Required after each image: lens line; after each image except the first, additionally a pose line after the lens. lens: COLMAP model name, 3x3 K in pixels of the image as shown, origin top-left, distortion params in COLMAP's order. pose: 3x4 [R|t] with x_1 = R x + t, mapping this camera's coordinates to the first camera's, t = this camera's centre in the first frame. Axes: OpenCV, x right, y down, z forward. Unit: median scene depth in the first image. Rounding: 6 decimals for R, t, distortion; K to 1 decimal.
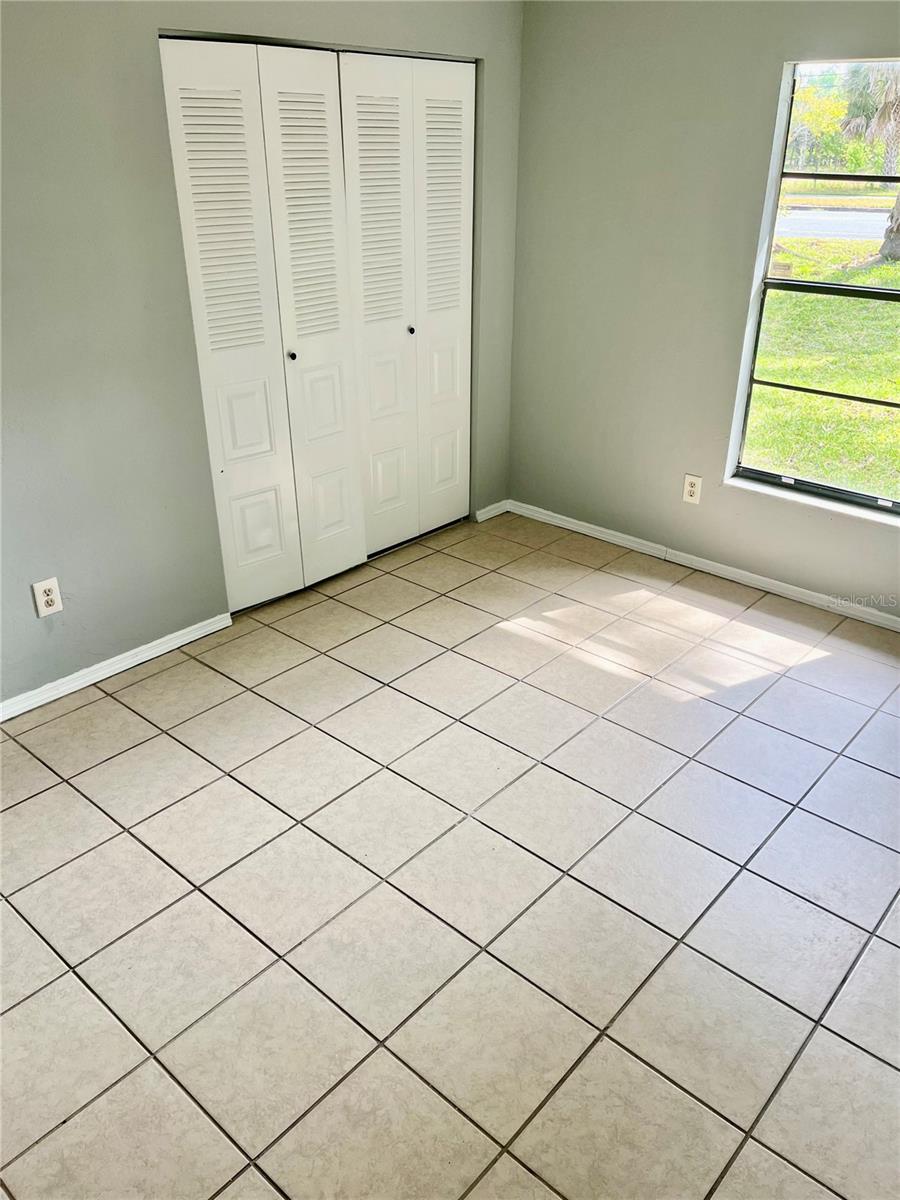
lens RADIAL K [[909.3, 0, 451.9], [0, 909.3, 593.5], [0, 0, 1]] dist [0.057756, -0.081050]
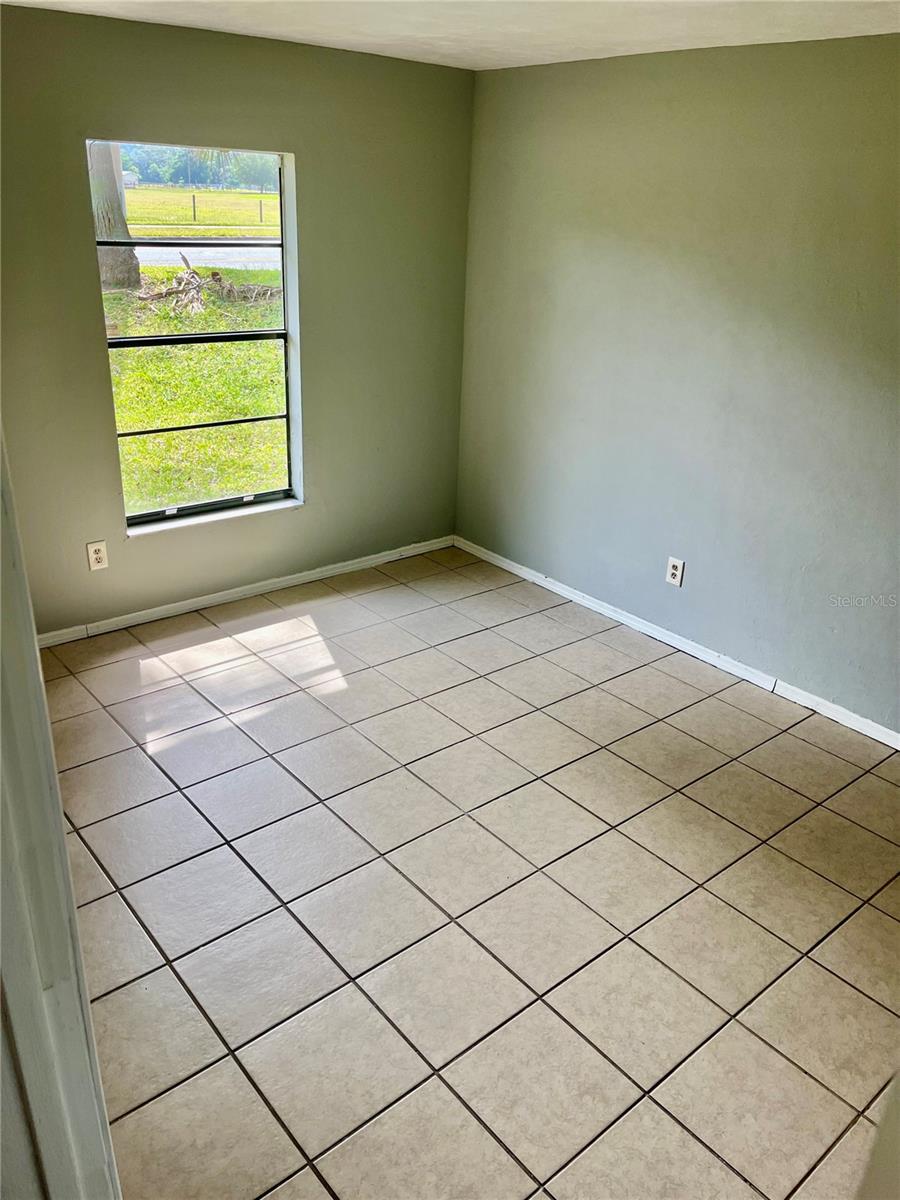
lens RADIAL K [[909.3, 0, 449.5], [0, 909.3, 604.0], [0, 0, 1]] dist [0.057756, -0.081050]
pose [[0.143497, -0.398119, 0.906041, -0.717069], [0.402976, 0.859686, 0.313928, -0.273085], [-0.903891, 0.320065, 0.283795, 0.479130]]
